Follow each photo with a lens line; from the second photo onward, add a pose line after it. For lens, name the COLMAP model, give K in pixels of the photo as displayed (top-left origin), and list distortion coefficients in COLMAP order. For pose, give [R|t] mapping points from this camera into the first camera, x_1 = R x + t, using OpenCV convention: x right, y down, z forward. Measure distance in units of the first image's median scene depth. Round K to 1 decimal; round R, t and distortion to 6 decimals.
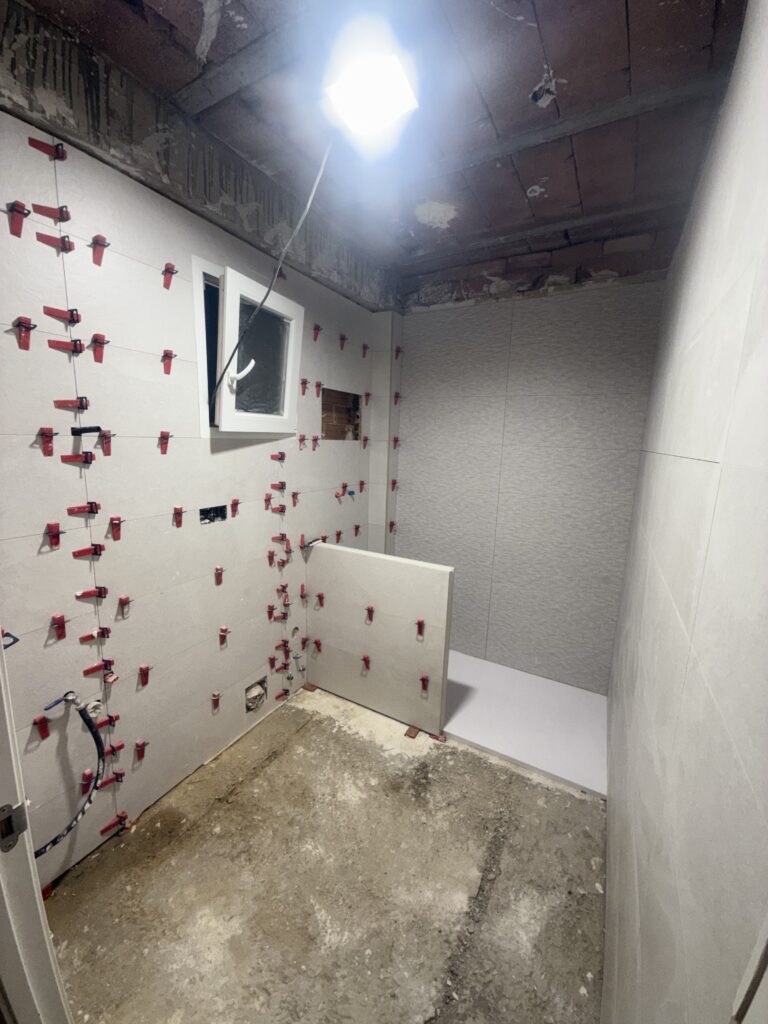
lens RADIAL K [[406.0, 0, 385.1], [0, 406.0, 507.9], [0, 0, 1]] dist [-0.001856, 0.000207]
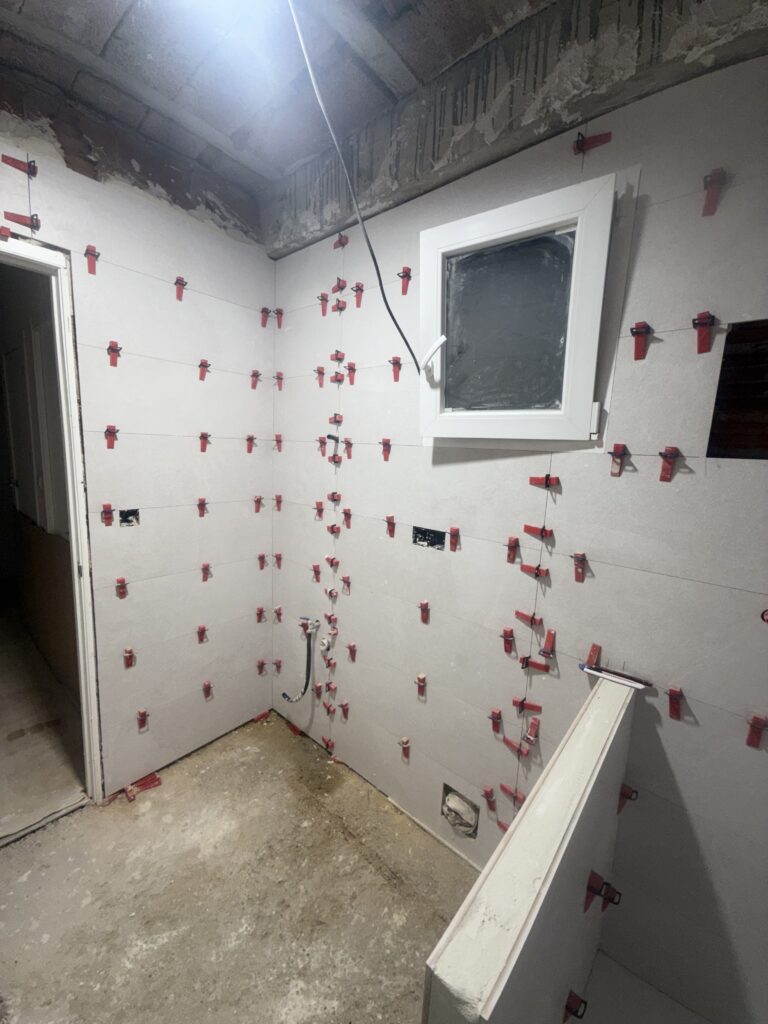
lens RADIAL K [[406.0, 0, 387.8], [0, 406.0, 505.4], [0, 0, 1]] dist [-0.001856, 0.000207]
pose [[-0.195470, 0.104632, -0.975112, 0.318875], [-0.212596, 0.966128, 0.146285, -0.121291], [0.957389, 0.235899, -0.166605, 0.826486]]
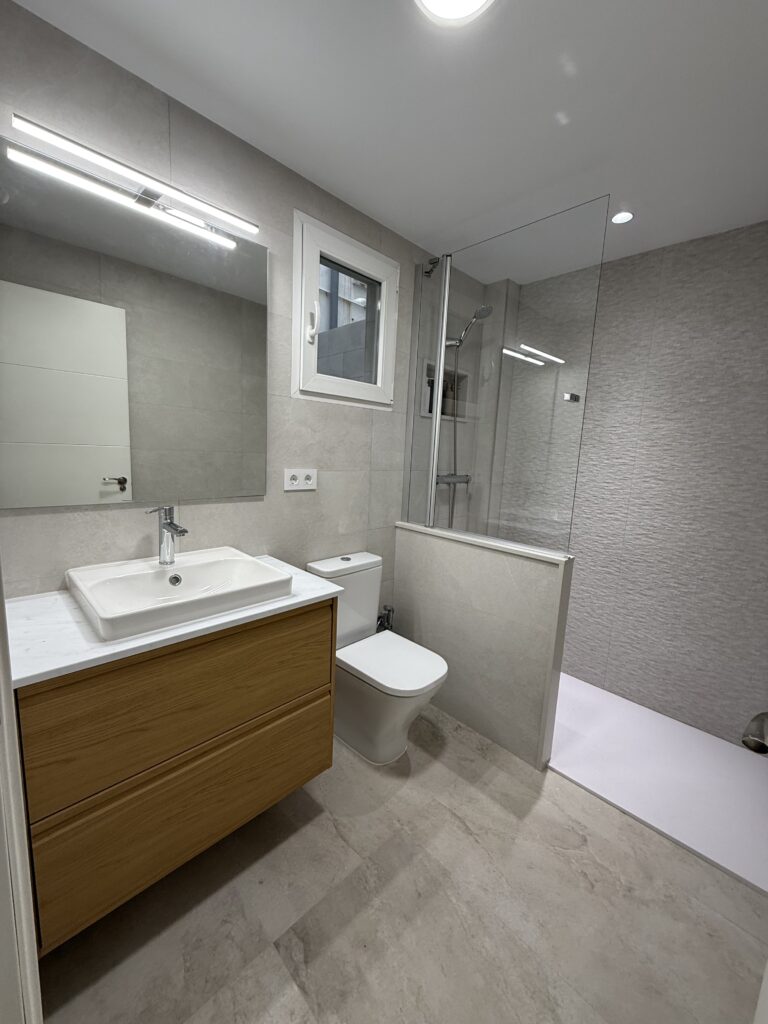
lens RADIAL K [[406.0, 0, 382.7], [0, 406.0, 507.3], [0, 0, 1]] dist [-0.001856, 0.000207]
pose [[0.959633, 0.055206, -0.275783, 0.031881], [-0.065562, 0.997442, -0.028465, 0.077964], [0.273506, 0.045397, 0.960798, 0.097567]]
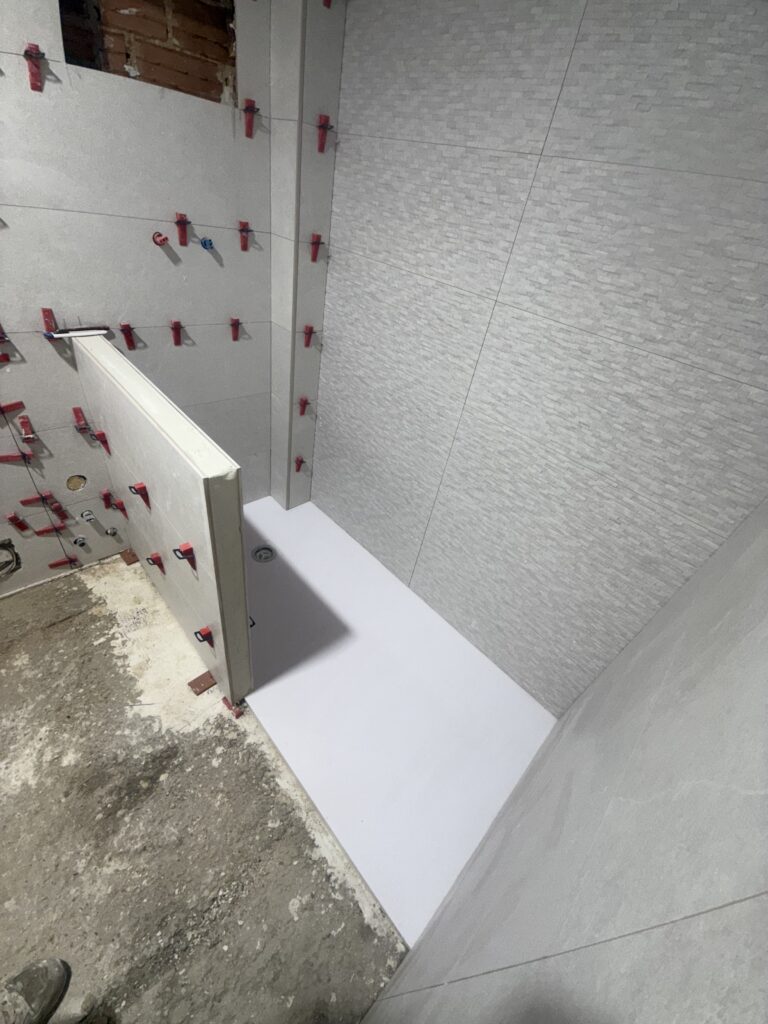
lens RADIAL K [[406.0, 0, 381.9], [0, 406.0, 509.5], [0, 0, 1]] dist [-0.001856, 0.000207]
pose [[0.949129, 0.276542, -0.150592, 0.336871], [-0.180513, 0.869703, 0.459381, -0.025926], [0.258008, -0.408828, 0.875381, 0.595342]]
